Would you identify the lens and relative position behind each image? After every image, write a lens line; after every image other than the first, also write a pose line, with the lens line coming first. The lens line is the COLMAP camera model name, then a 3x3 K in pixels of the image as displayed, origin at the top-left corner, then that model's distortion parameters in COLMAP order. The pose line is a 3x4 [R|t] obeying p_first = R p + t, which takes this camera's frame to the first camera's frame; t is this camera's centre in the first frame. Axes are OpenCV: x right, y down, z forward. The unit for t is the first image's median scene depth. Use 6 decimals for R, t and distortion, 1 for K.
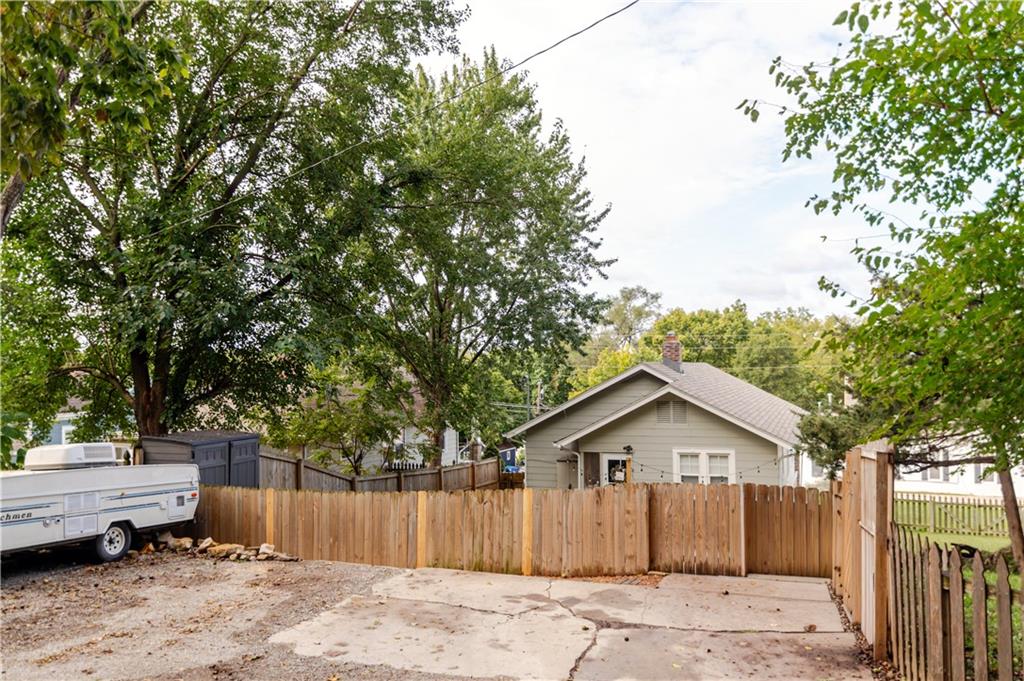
lens RADIAL K [[787.1, 0, 514.0], [0, 787.1, 341.1], [0, 0, 1]] dist [0.004311, -0.008428]
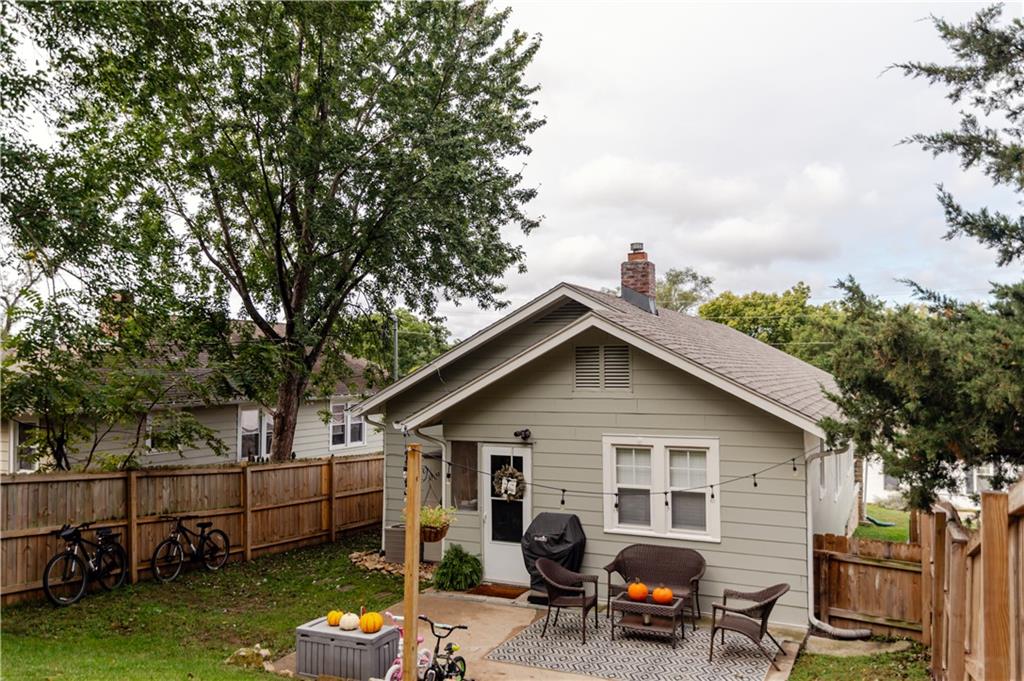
lens RADIAL K [[787.1, 0, 514.0], [0, 787.1, 341.1], [0, 0, 1]] dist [0.004311, -0.008428]
pose [[0.996428, 0.008382, -0.084026, 0.229370], [-0.008659, 0.999958, -0.002931, 0.092806], [0.083998, 0.003648, 0.996459, 0.581483]]
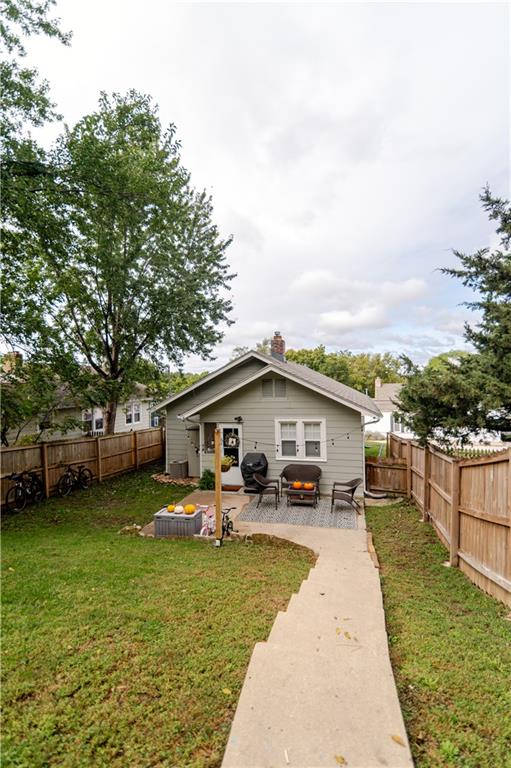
lens RADIAL K [[351.5, 0, 256.6], [0, 351.5, 383.8], [0, 0, 1]] dist [0.014238, -0.000014]
pose [[0.994863, -0.007936, 0.100920, 0.148131], [0.004296, 0.999334, 0.036232, 0.079227], [-0.101140, -0.035612, 0.994235, 0.580635]]
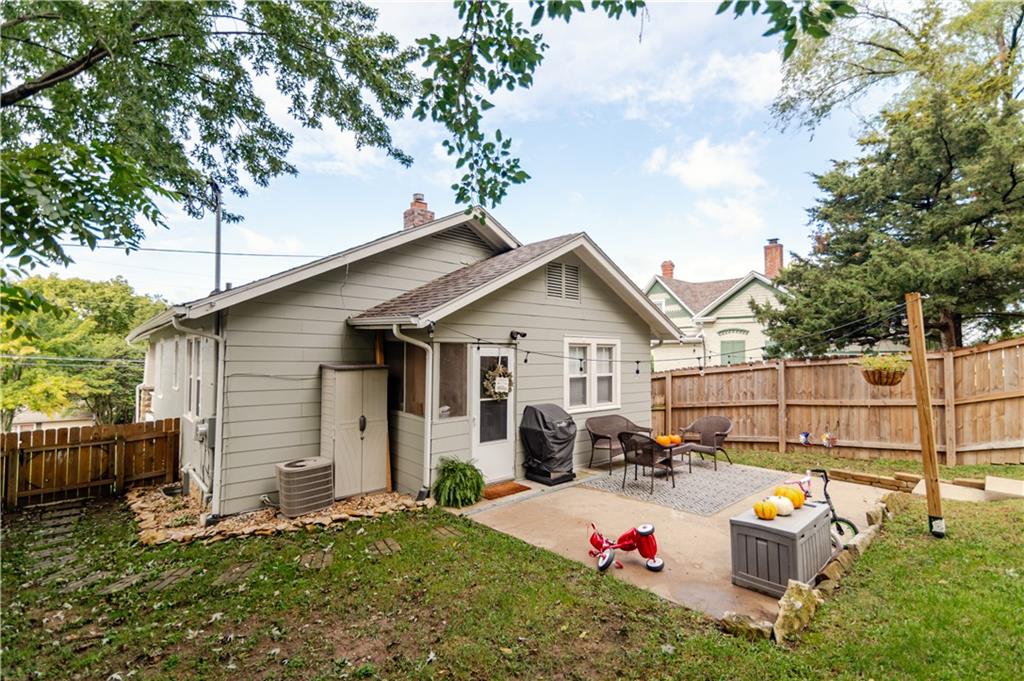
lens RADIAL K [[463.8, 0, 513.8], [0, 463.8, 345.2], [0, 0, 1]] dist [0.014991, -0.000786]
pose [[0.463212, 0.040952, 0.885301, -0.189556], [-0.042980, 0.998794, -0.023714, 0.189959], [-0.885205, -0.027065, 0.464414, 1.059552]]
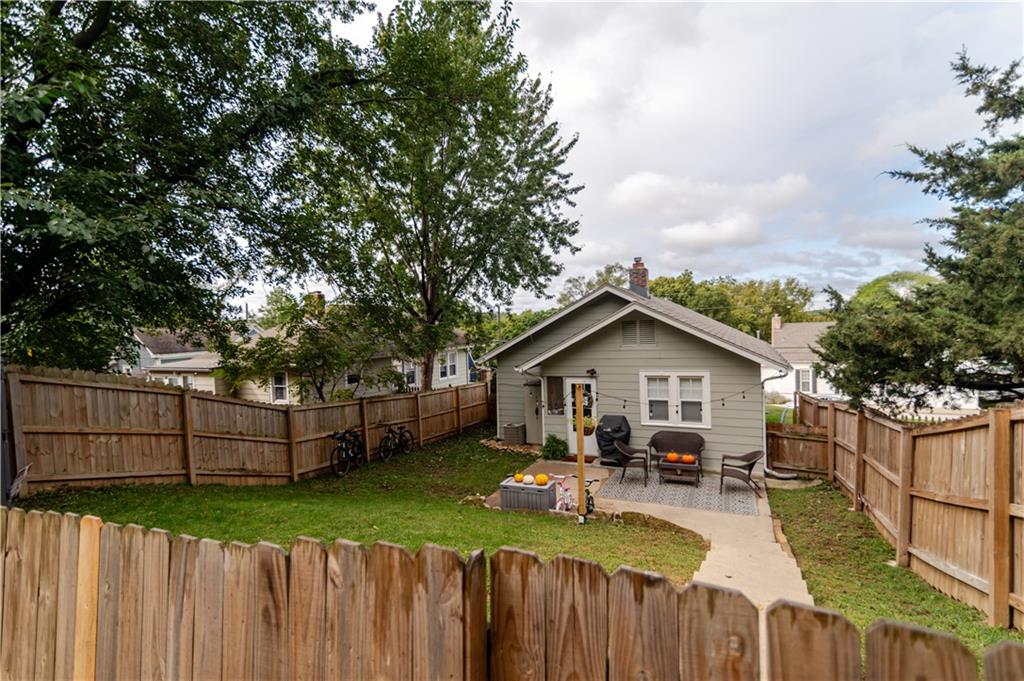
lens RADIAL K [[471.4, 0, 514.1], [0, 471.4, 341.8], [0, 0, 1]] dist [0.016839, -0.001148]
pose [[0.997562, -0.017515, -0.067554, 0.113428], [0.022069, 0.997490, 0.067275, 0.074891], [0.066206, -0.068602, 0.995445, 0.539205]]
